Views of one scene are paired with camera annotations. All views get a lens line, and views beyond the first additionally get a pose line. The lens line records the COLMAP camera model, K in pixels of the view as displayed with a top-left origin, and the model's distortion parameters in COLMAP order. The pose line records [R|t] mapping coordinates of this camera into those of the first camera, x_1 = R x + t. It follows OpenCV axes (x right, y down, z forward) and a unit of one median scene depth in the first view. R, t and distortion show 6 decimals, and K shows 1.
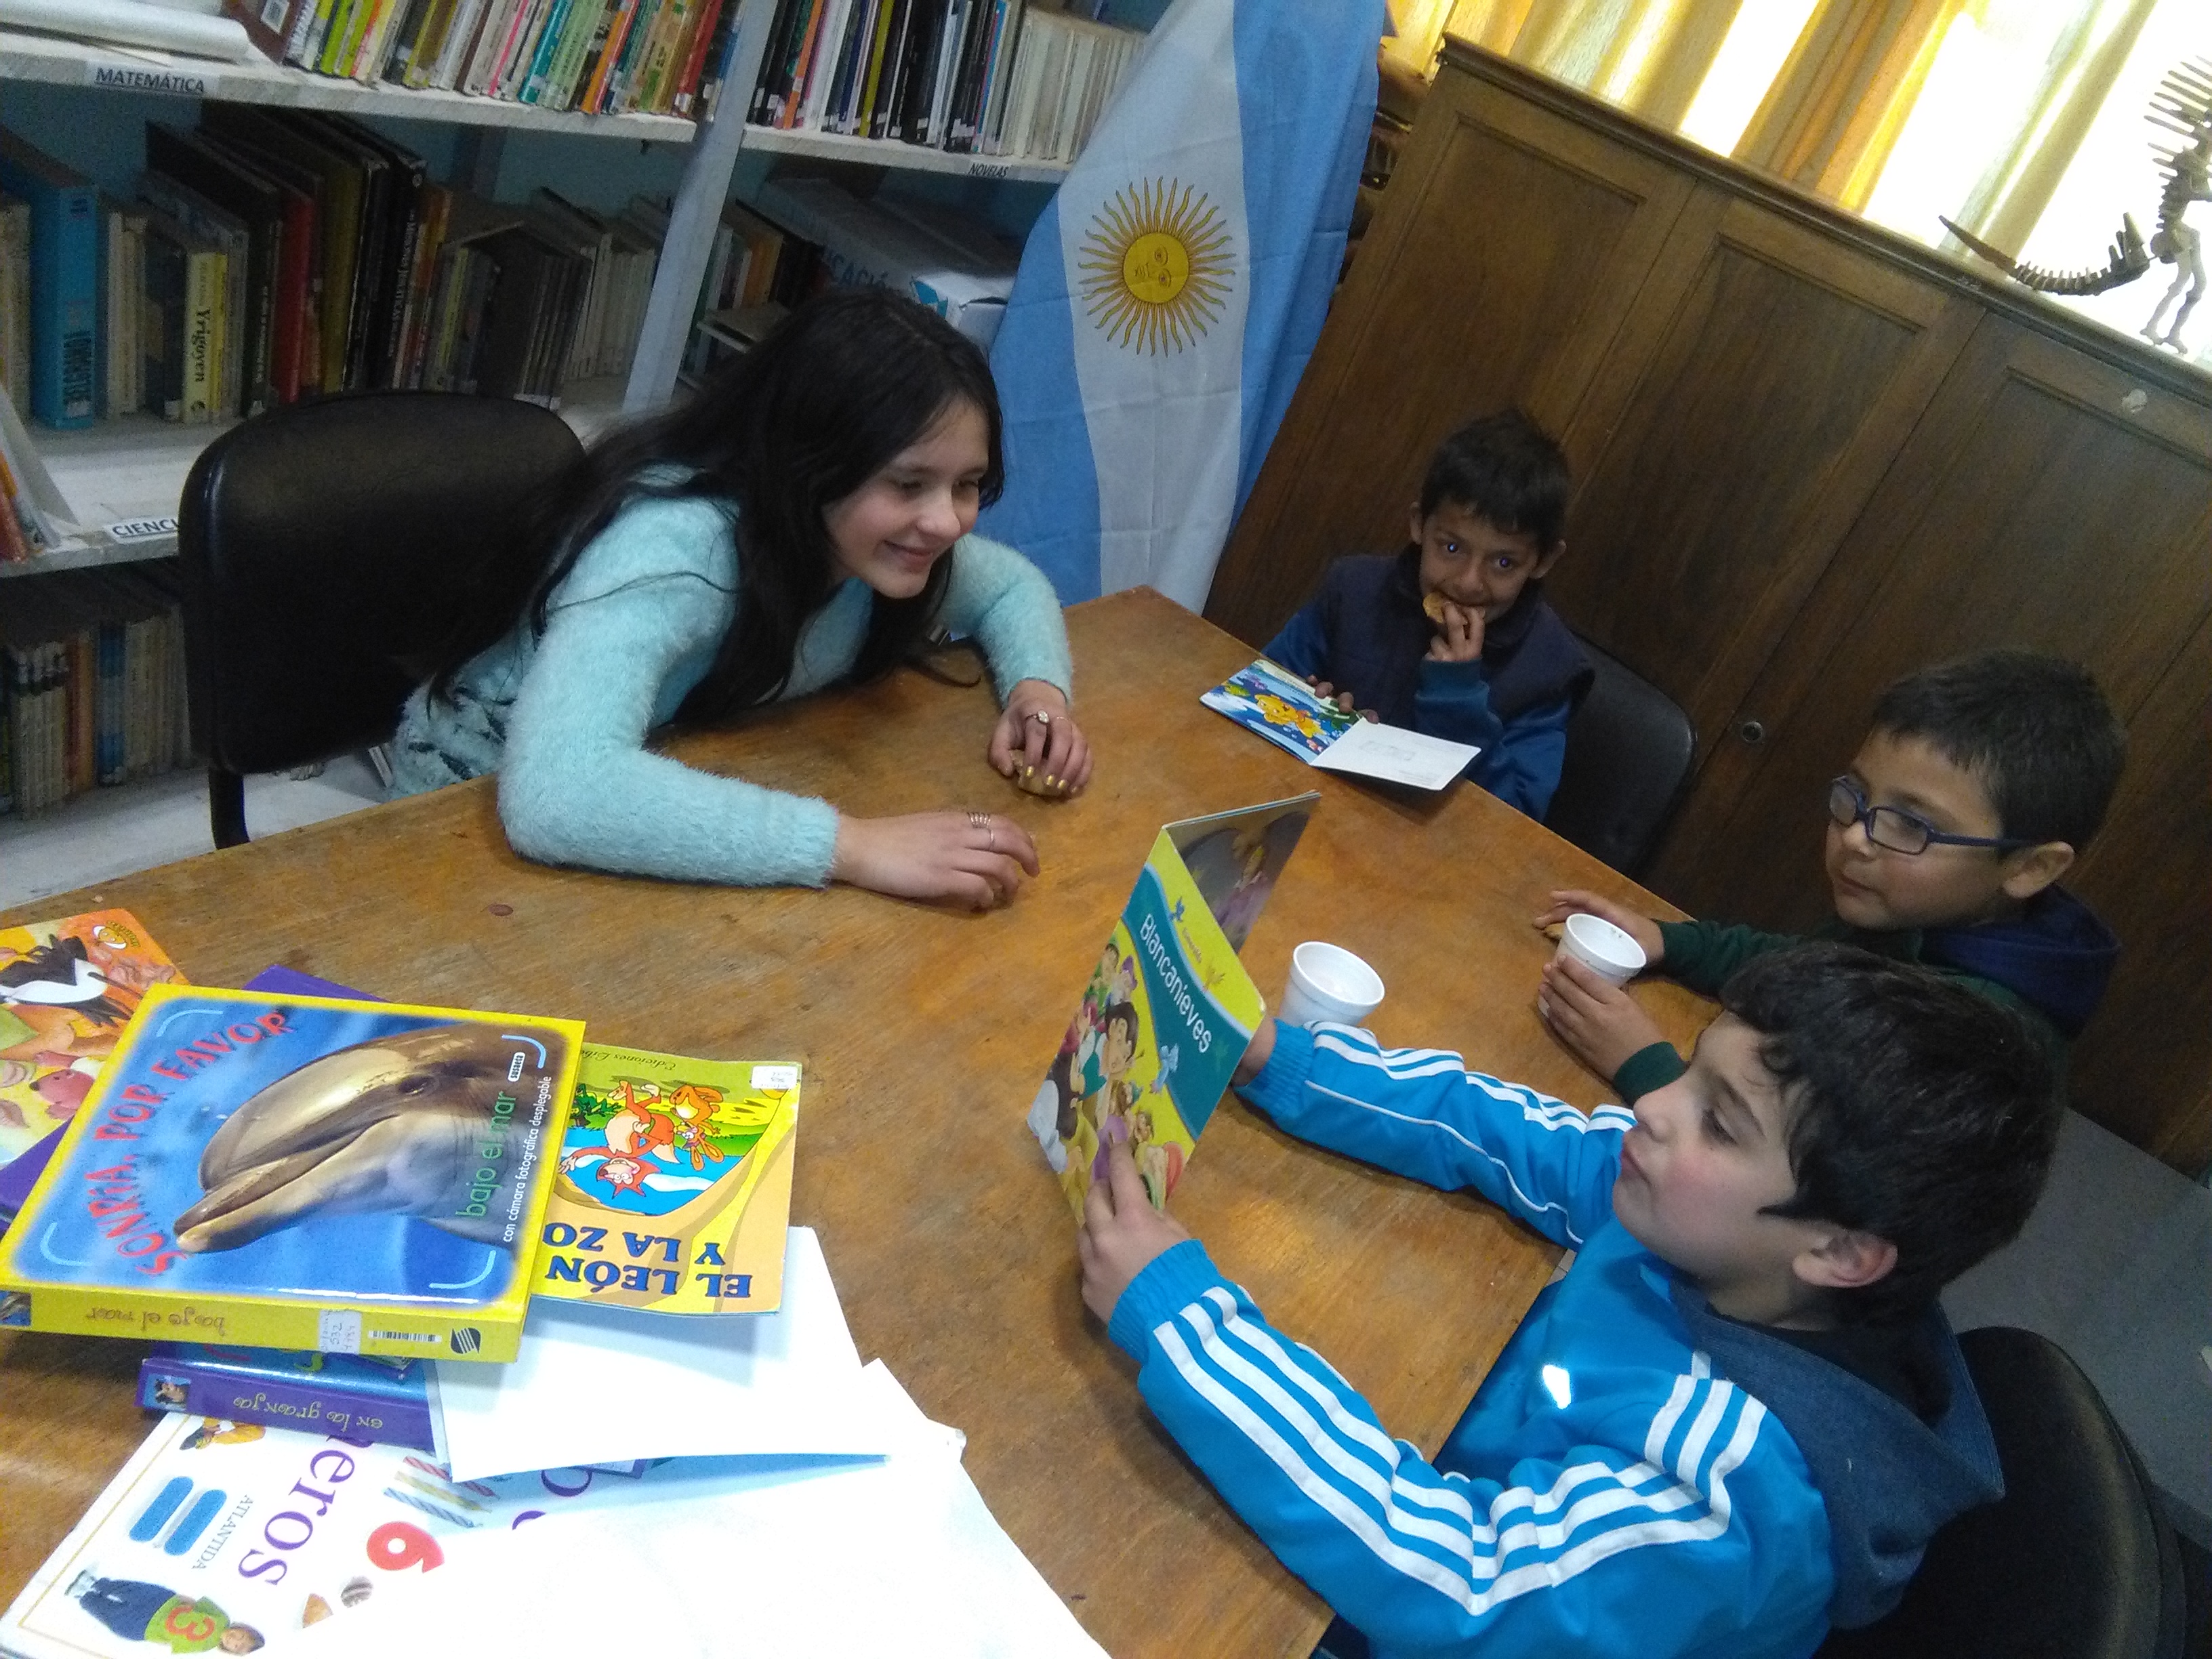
lens RADIAL K [[1769.2, 0, 1104.0], [0, 1769.2, 825.9], [0, 0, 1]] dist [0.107311, -0.138203]
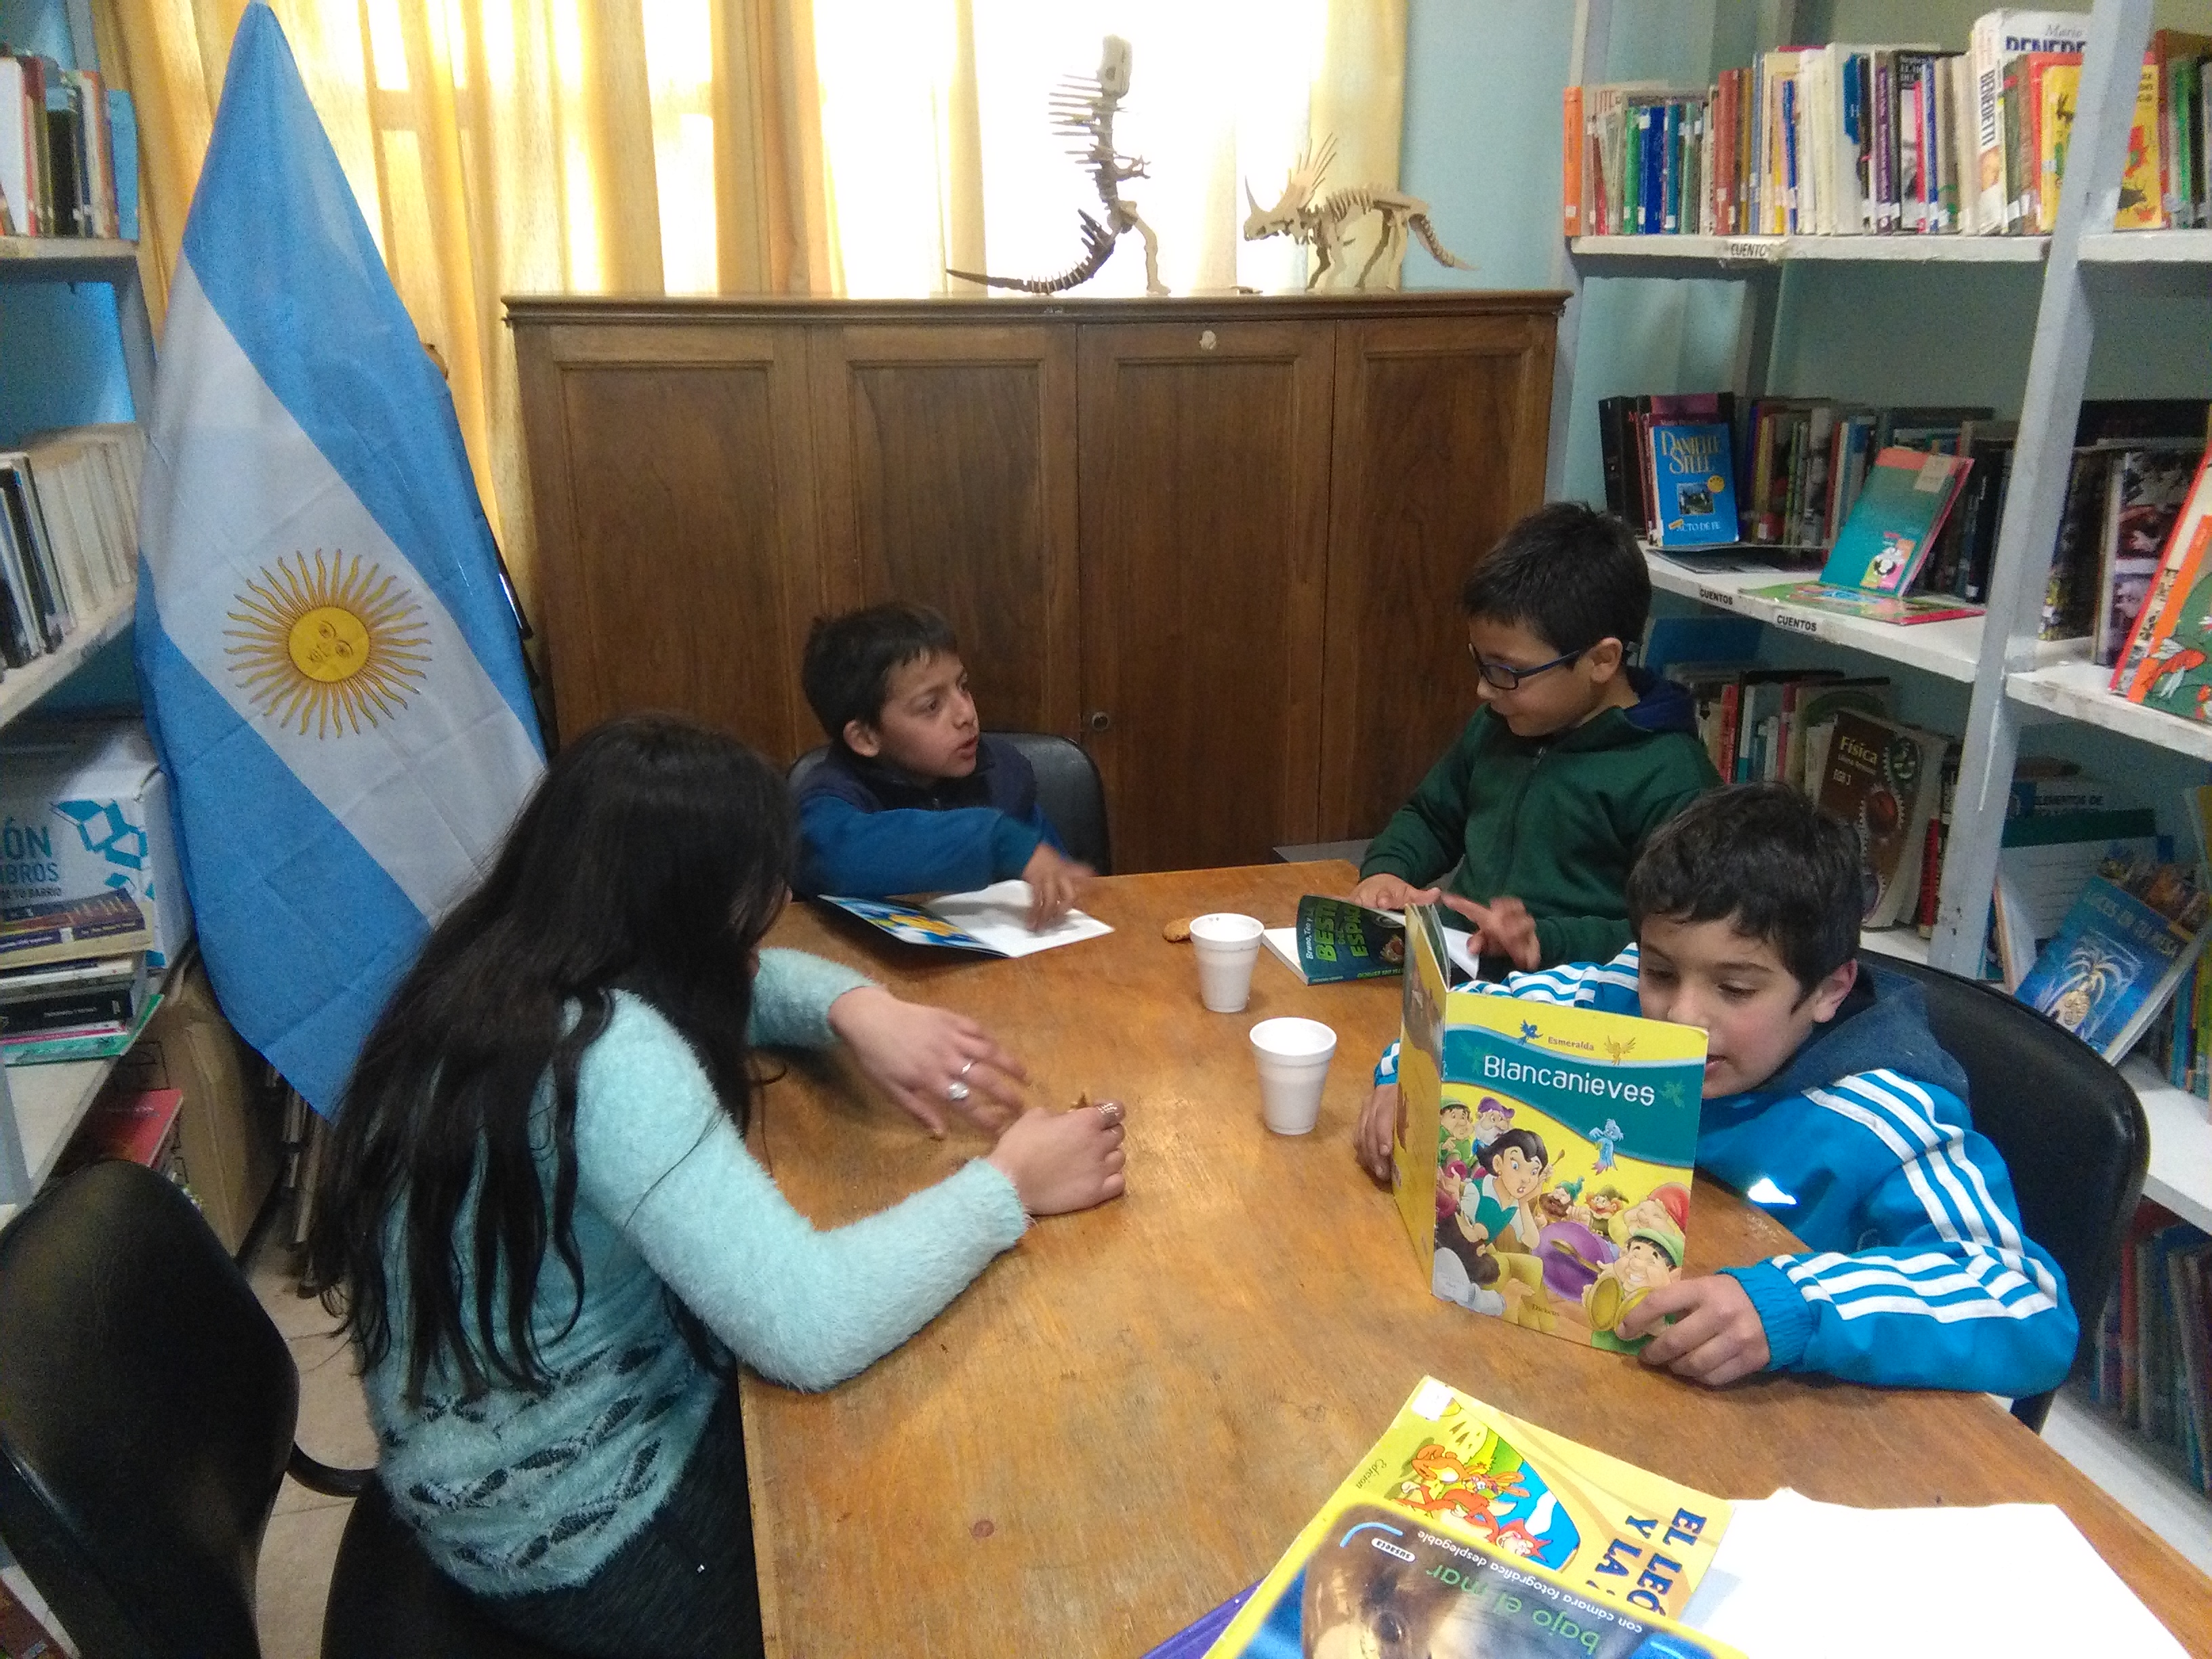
lens RADIAL K [[1794.6, 0, 1113.3], [0, 1794.6, 835.3], [0, 0, 1]] dist [0.101609, -0.134611]
pose [[0.629056, -0.554900, 0.544403, -0.365209], [0.570003, 0.805446, 0.162338, -0.211781], [-0.528568, 0.208192, 0.822965, 0.079702]]
